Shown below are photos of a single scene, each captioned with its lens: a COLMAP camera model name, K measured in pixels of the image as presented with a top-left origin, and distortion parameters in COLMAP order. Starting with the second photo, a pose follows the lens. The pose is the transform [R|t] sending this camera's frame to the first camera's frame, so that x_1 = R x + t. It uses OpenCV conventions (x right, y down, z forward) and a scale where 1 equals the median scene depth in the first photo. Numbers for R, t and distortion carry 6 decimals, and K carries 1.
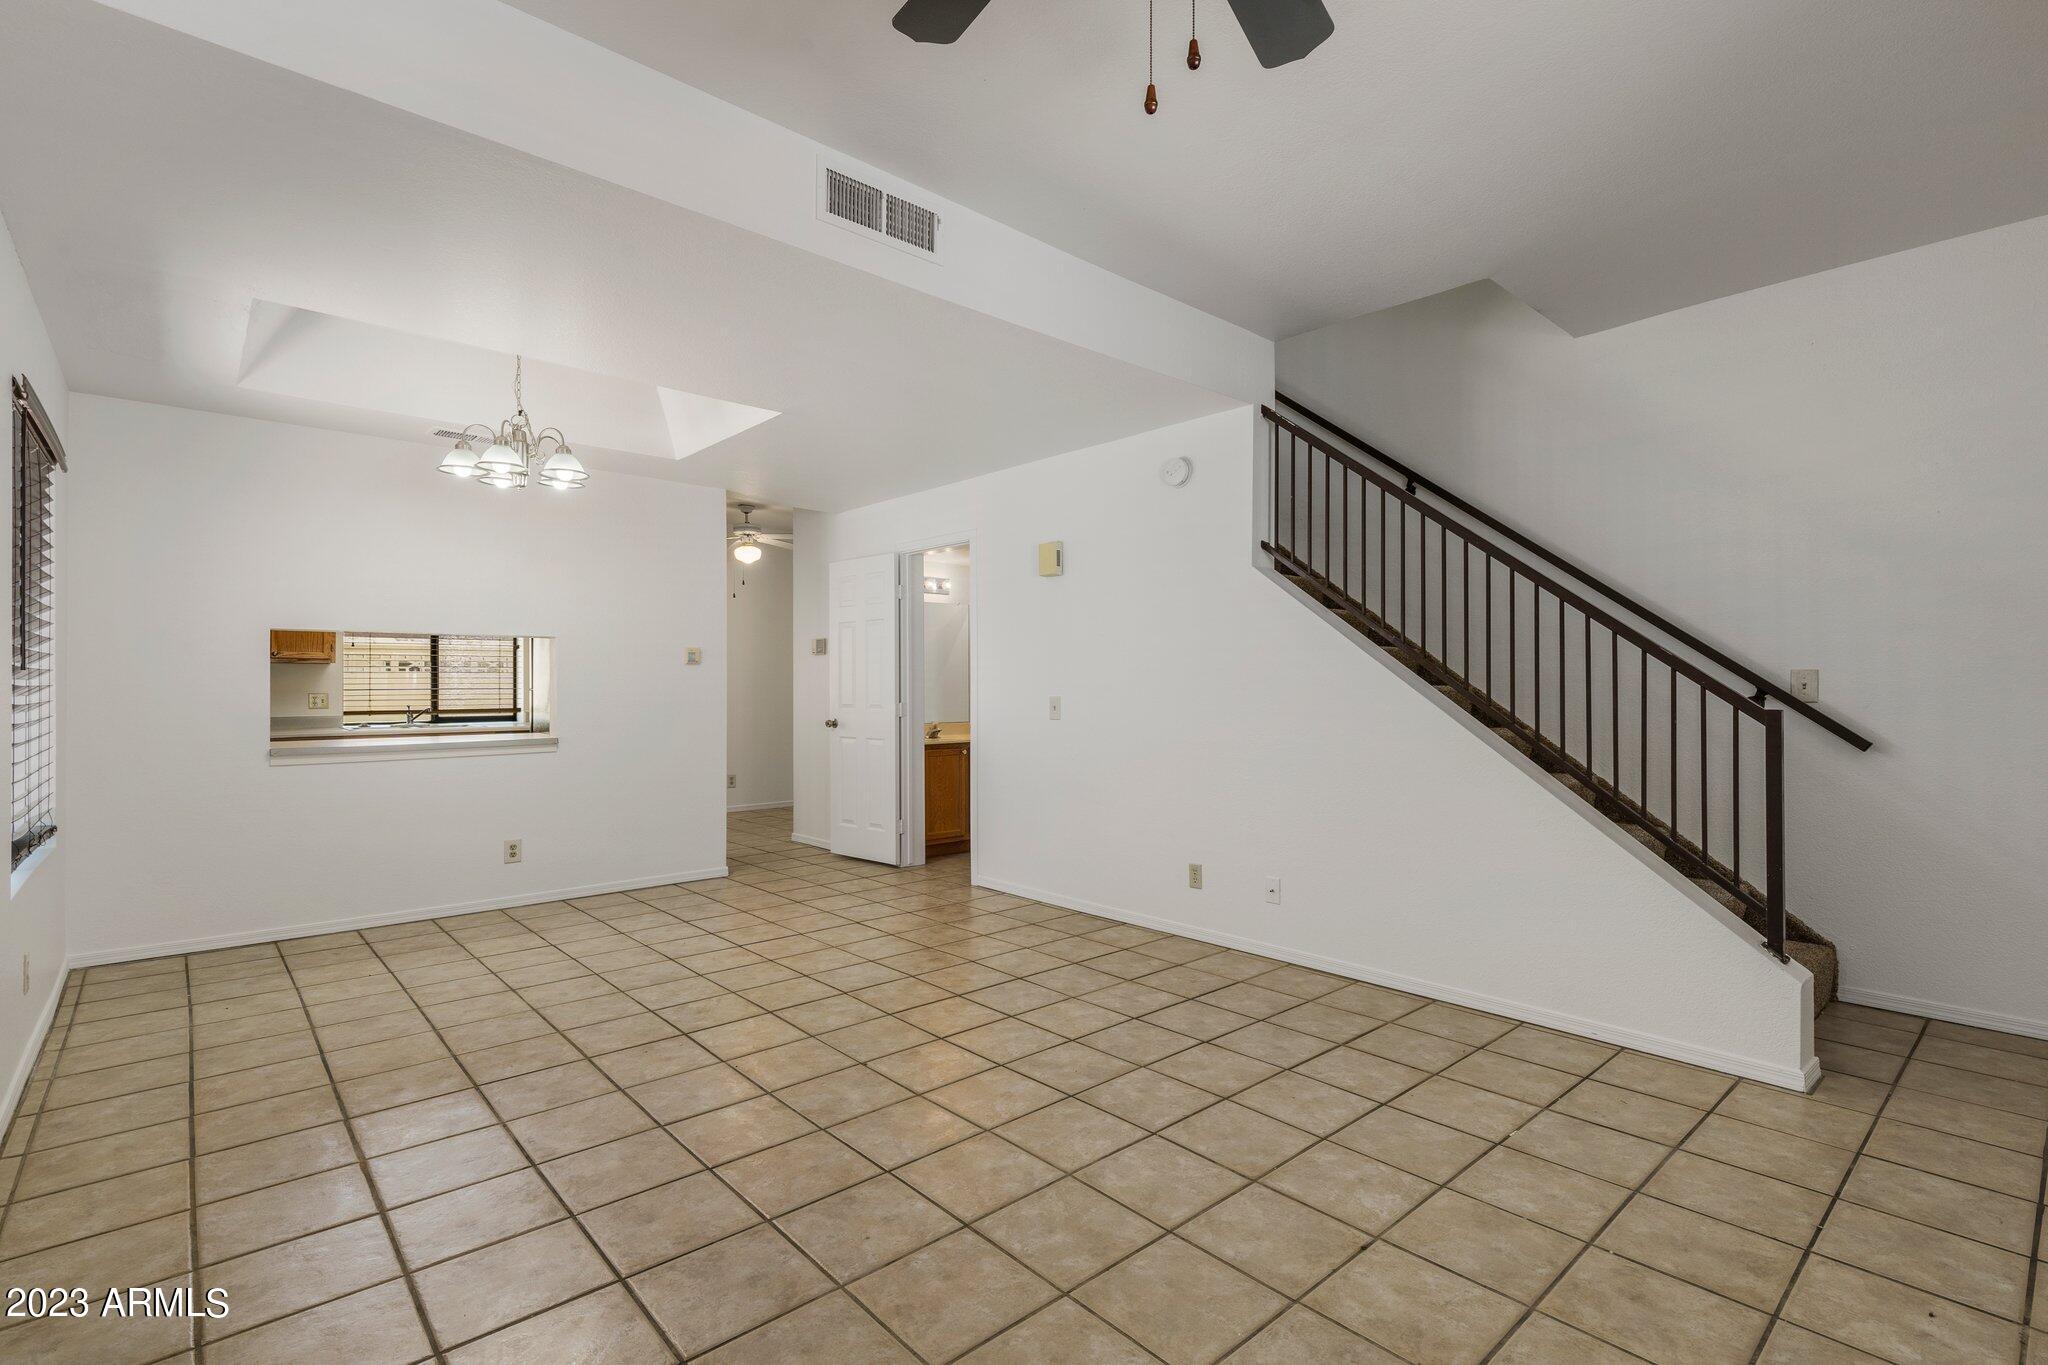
lens RADIAL K [[970.4, 0, 1030.2], [0, 970.4, 685.9], [0, 0, 1]] dist [0.003291, -0.000086]
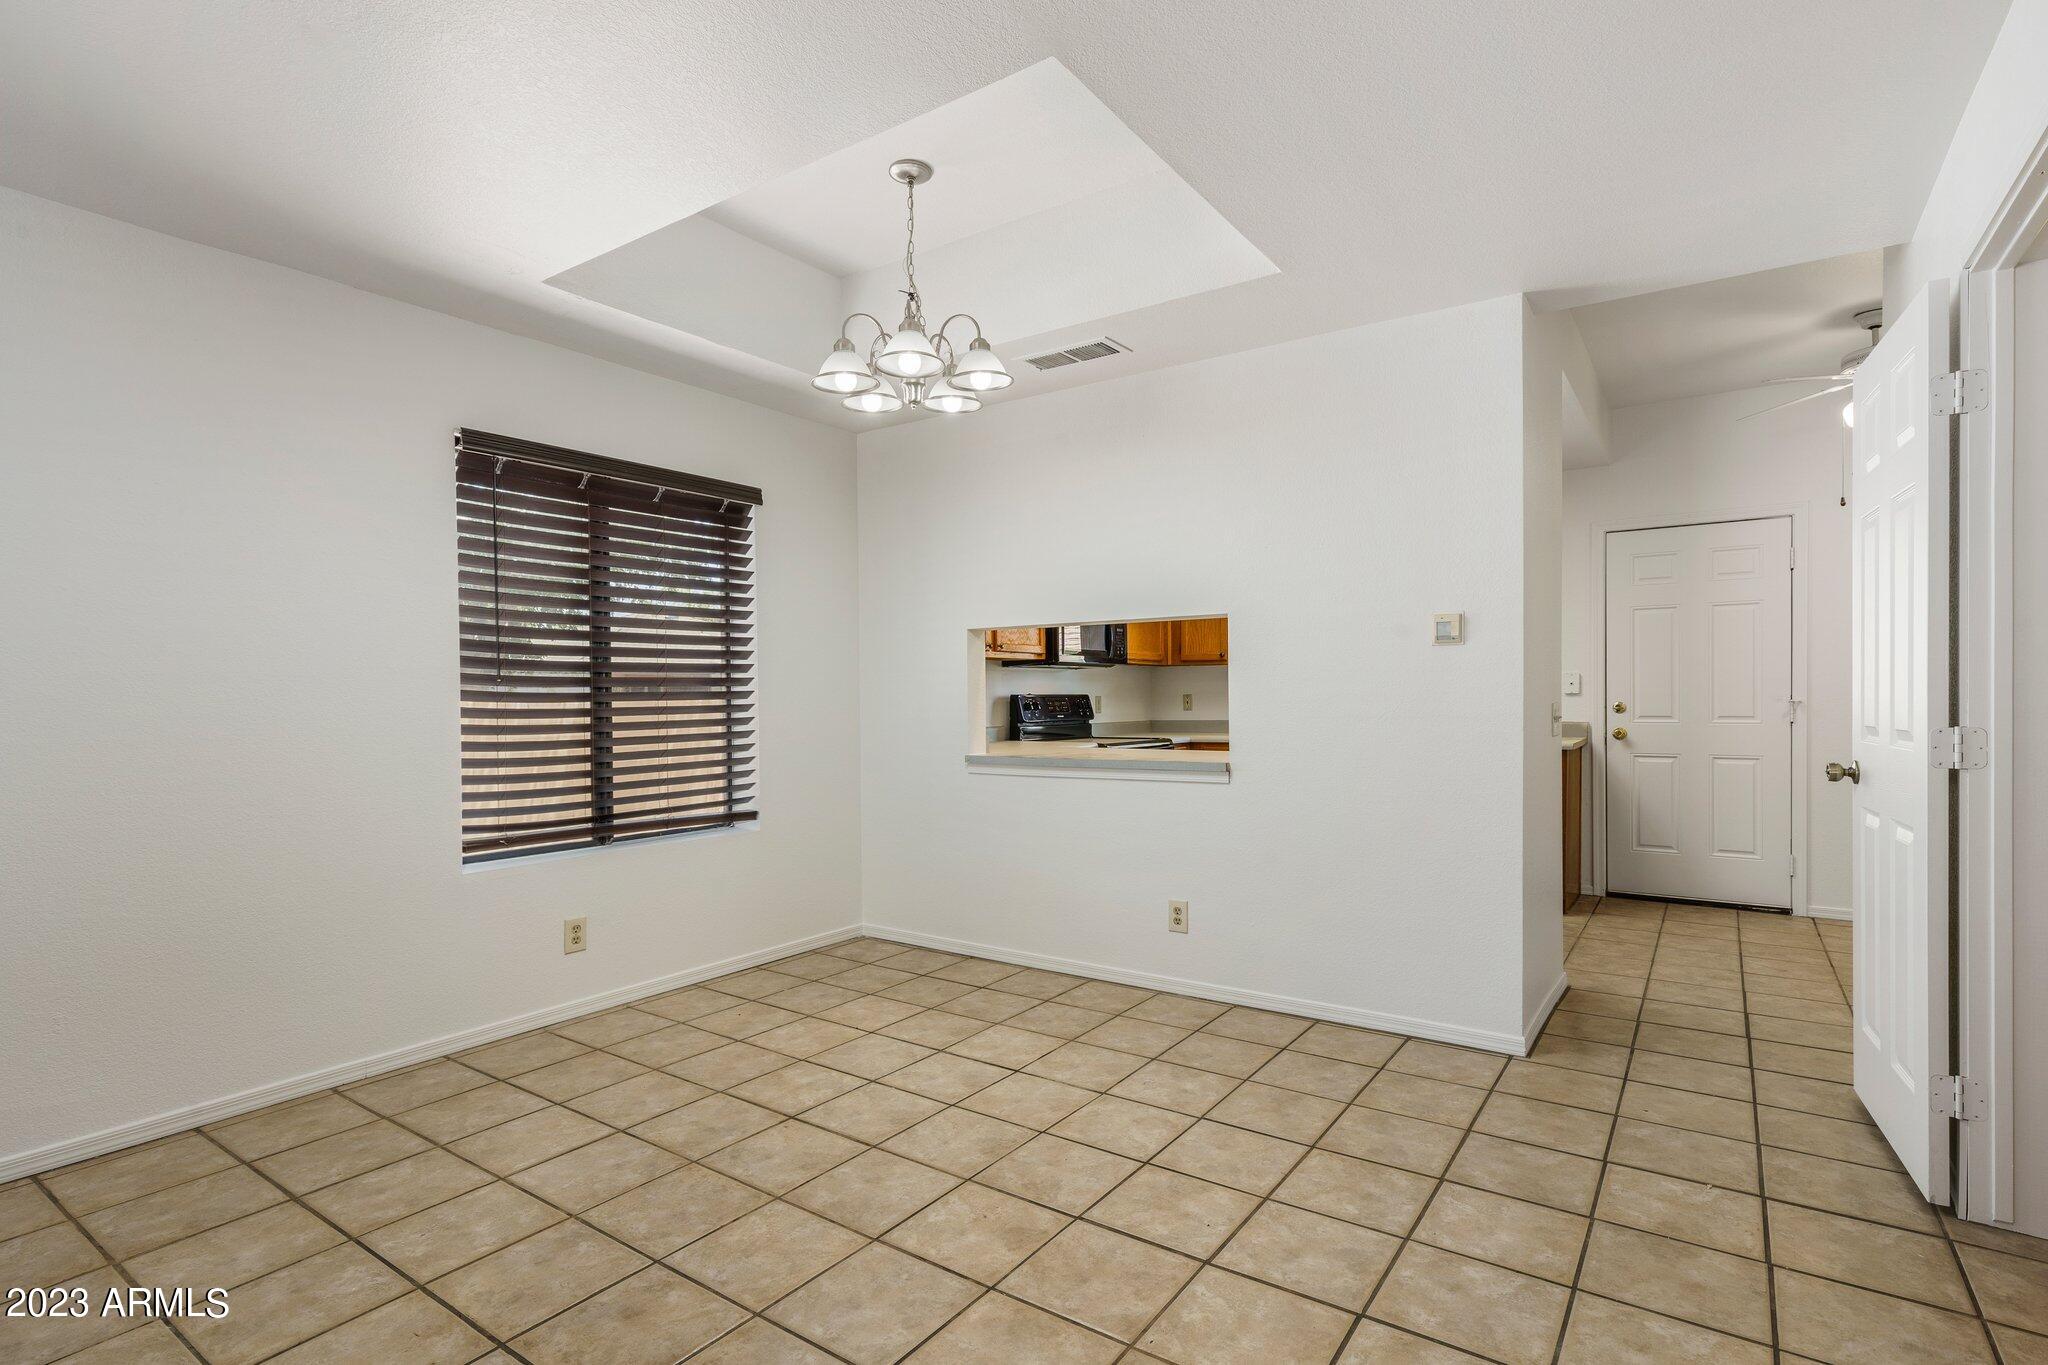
lens RADIAL K [[970.4, 0, 1023.6], [0, 970.4, 693.1], [0, 0, 1]] dist [0.003291, -0.000086]
pose [[0.236181, -0.000553, -0.971709, 0.233066], [0.008850, 0.999960, 0.001582, 0.001924], [0.971669, -0.008973, 0.236176, 1.160182]]
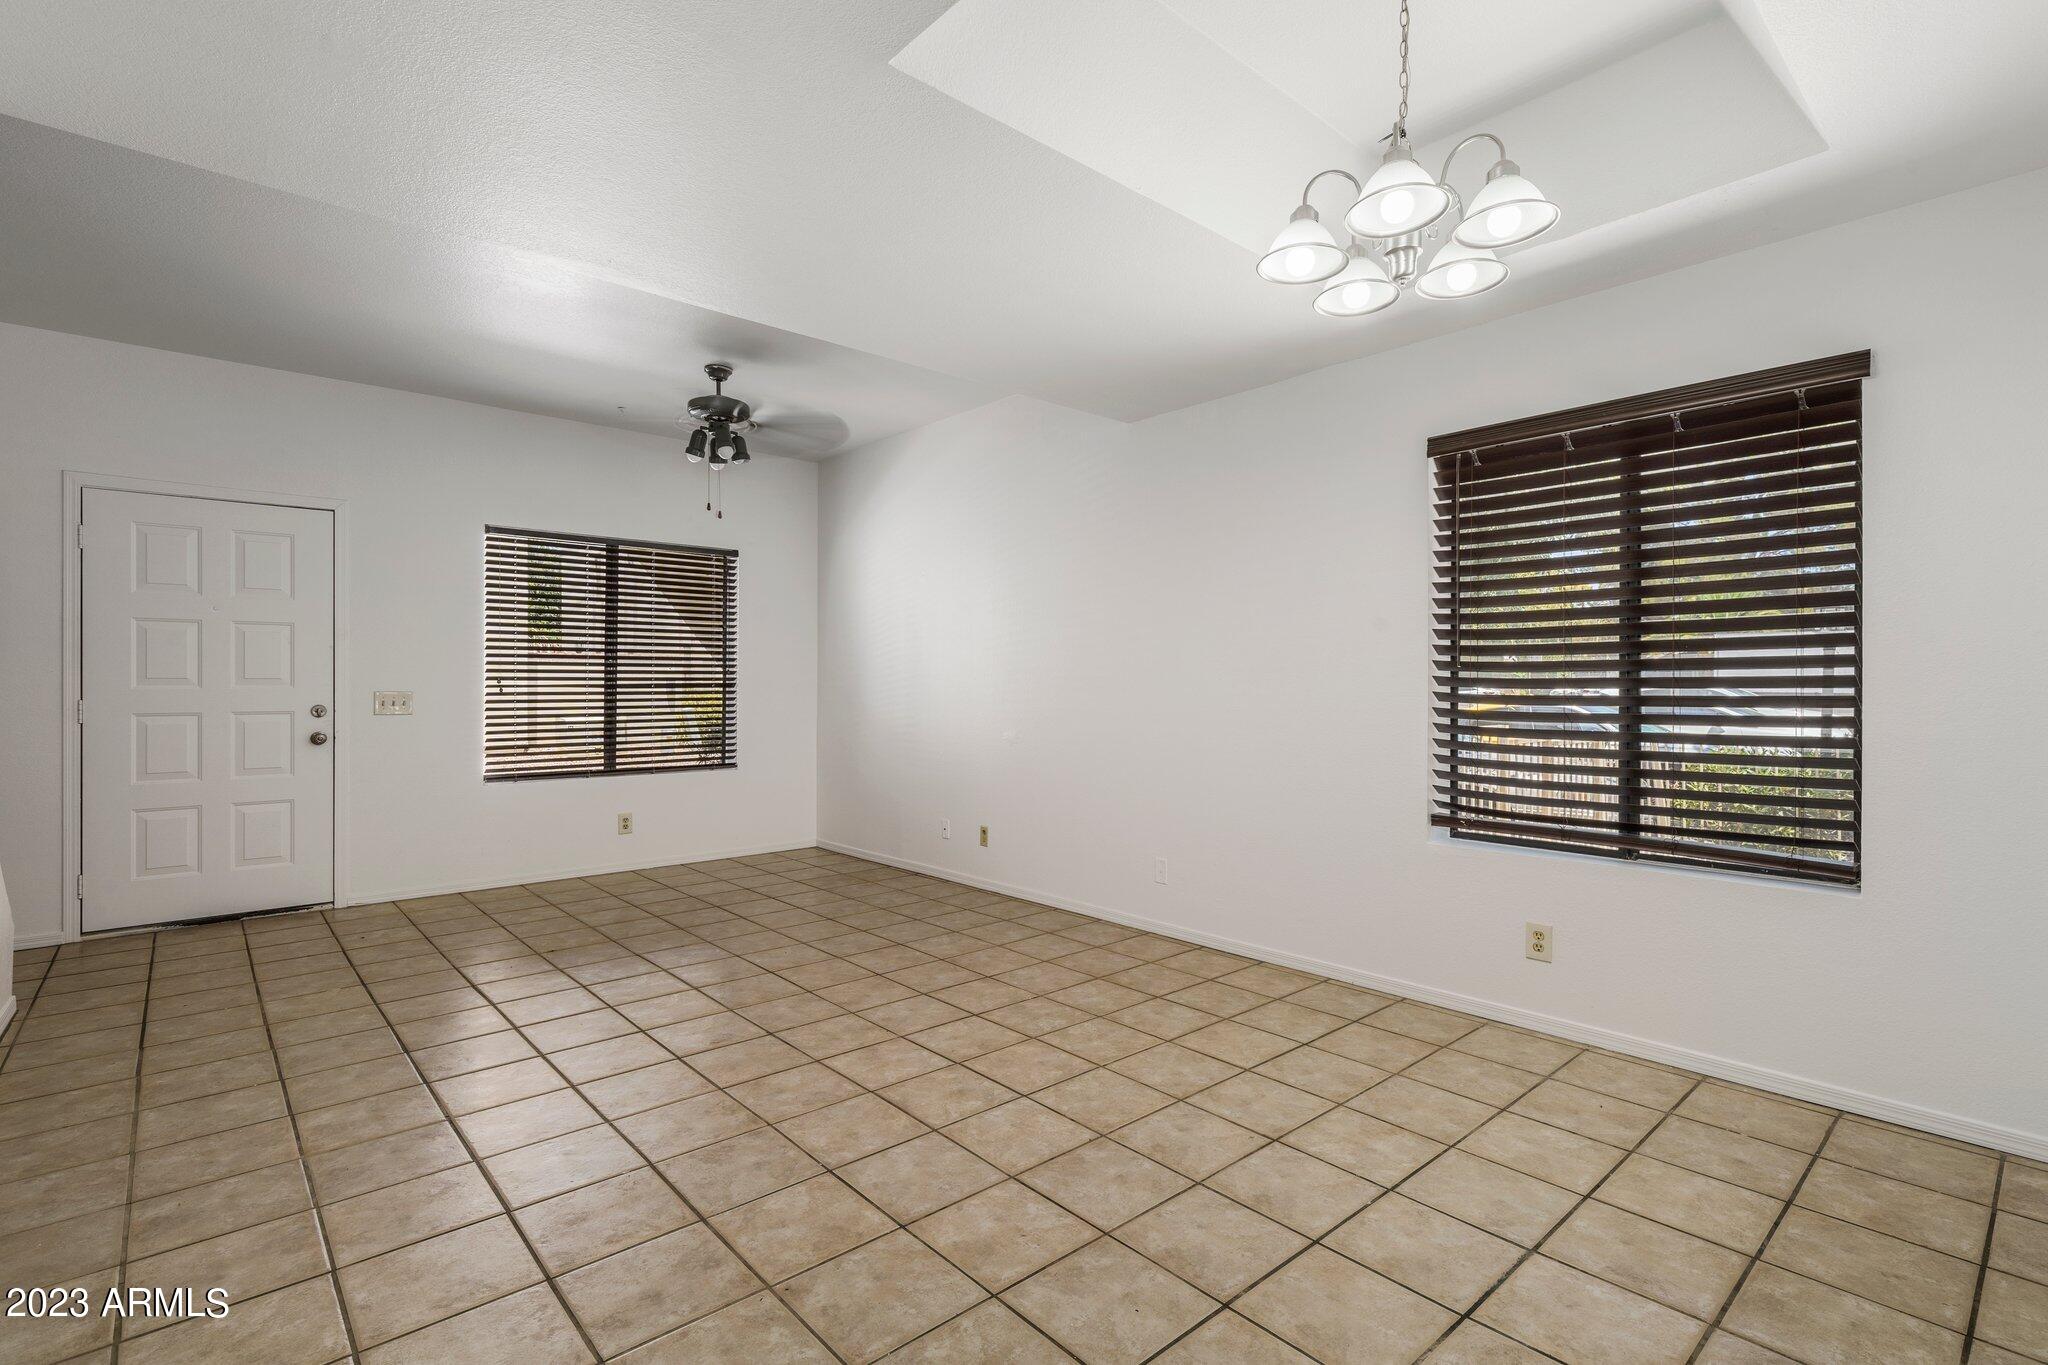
lens RADIAL K [[970.4, 0, 1056.9], [0, 970.4, 681.4], [0, 0, 1]] dist [0.003291, -0.000086]
pose [[-0.999639, 0.003341, -0.026663, -0.427005], [0.003440, 0.999987, -0.003701, 0.003665], [0.026651, -0.003791, -0.999638, 1.922687]]
